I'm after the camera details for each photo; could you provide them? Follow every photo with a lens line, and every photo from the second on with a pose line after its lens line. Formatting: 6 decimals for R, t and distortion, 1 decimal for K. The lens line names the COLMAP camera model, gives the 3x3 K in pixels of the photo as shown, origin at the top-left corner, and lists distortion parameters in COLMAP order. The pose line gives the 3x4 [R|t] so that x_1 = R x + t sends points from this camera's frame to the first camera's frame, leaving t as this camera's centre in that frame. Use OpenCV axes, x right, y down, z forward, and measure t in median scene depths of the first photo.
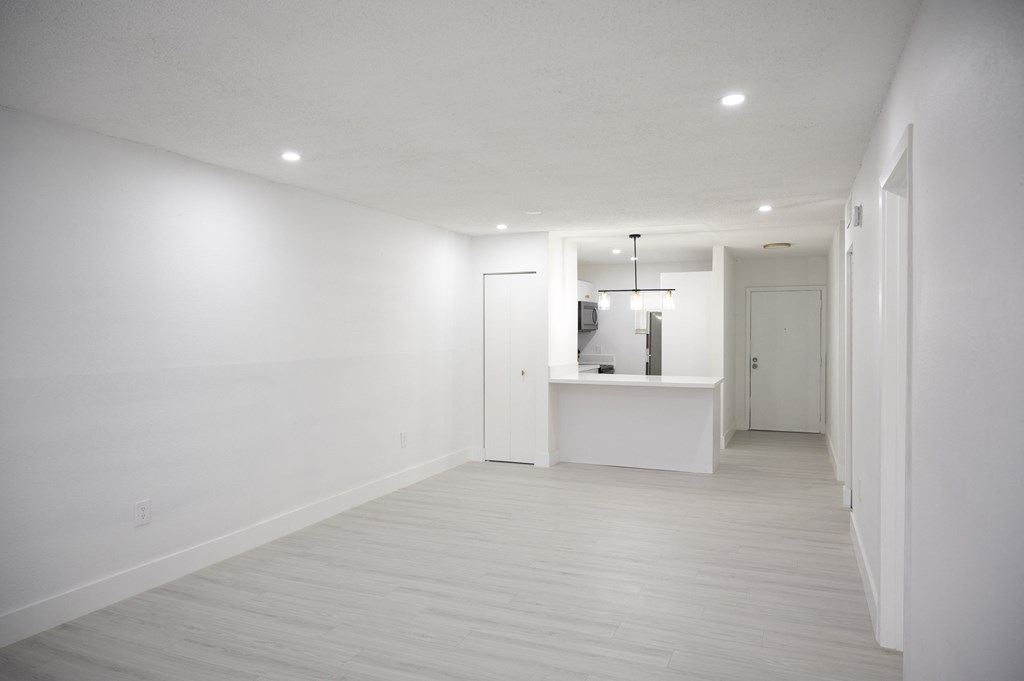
lens RADIAL K [[690.7, 0, 511.1], [0, 690.7, 337.6], [0, 0, 1]] dist [-0.009632, 0.003622]
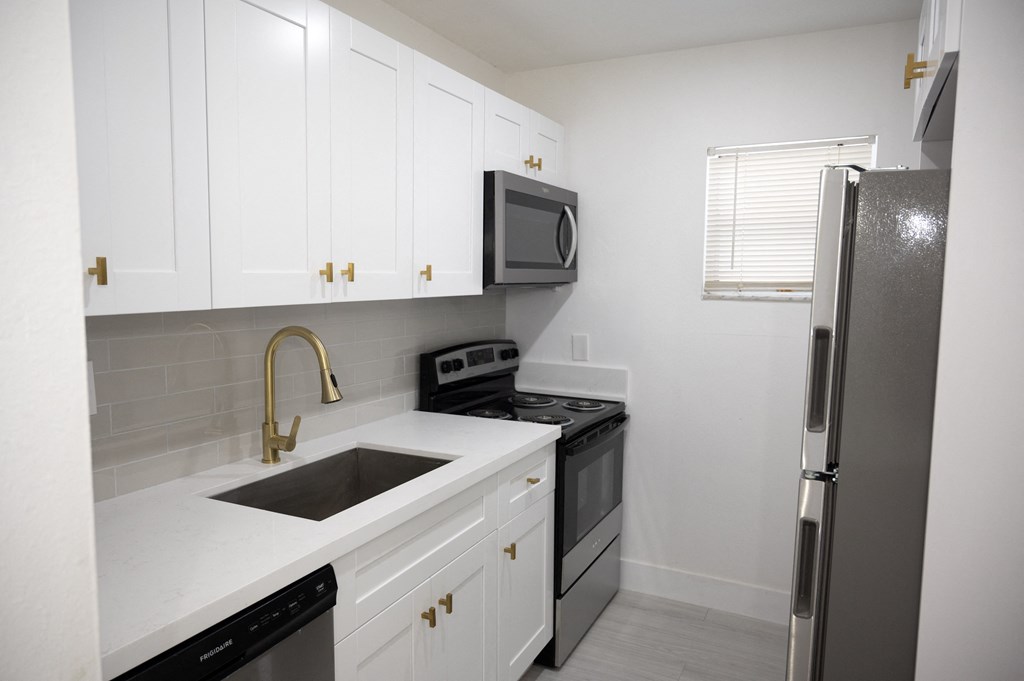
lens RADIAL K [[690.7, 0, 507.2], [0, 690.7, 346.8], [0, 0, 1]] dist [-0.009632, 0.003622]
pose [[0.997503, 0.015940, -0.068799, 0.125782], [-0.009344, 0.995418, 0.095158, -0.012949], [0.070000, -0.094277, 0.993082, 0.751101]]
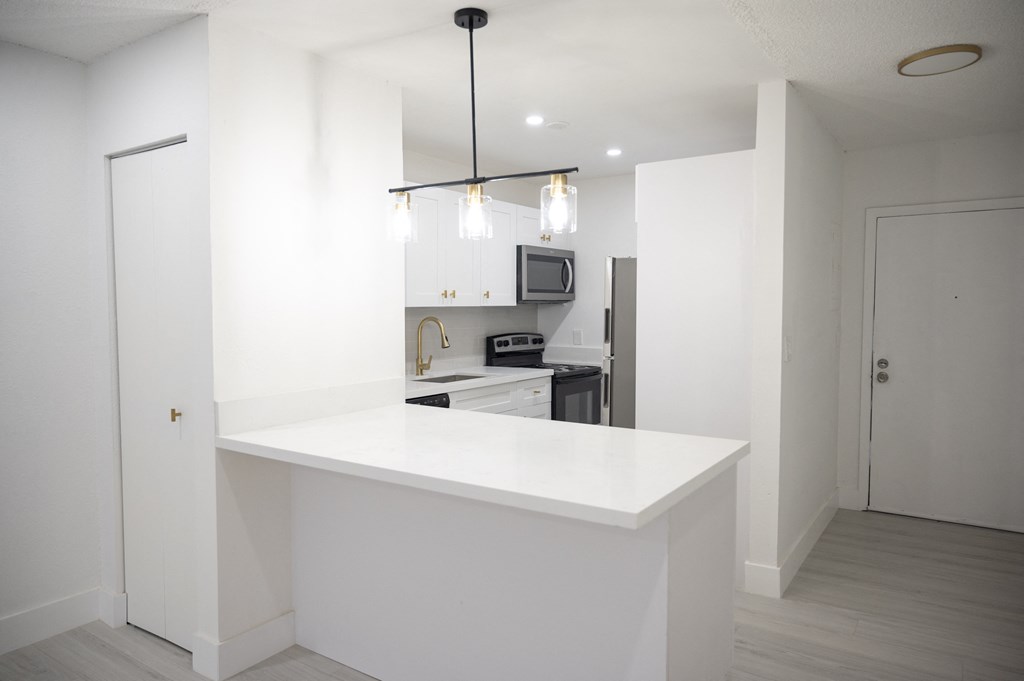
lens RADIAL K [[690.7, 0, 512.5], [0, 690.7, 339.1], [0, 0, 1]] dist [-0.009632, 0.003622]
pose [[0.981793, 0.005121, -0.189886, 0.195140], [0.002444, 0.999213, 0.039586, -0.003084], [0.189940, -0.039330, 0.981008, 0.494487]]
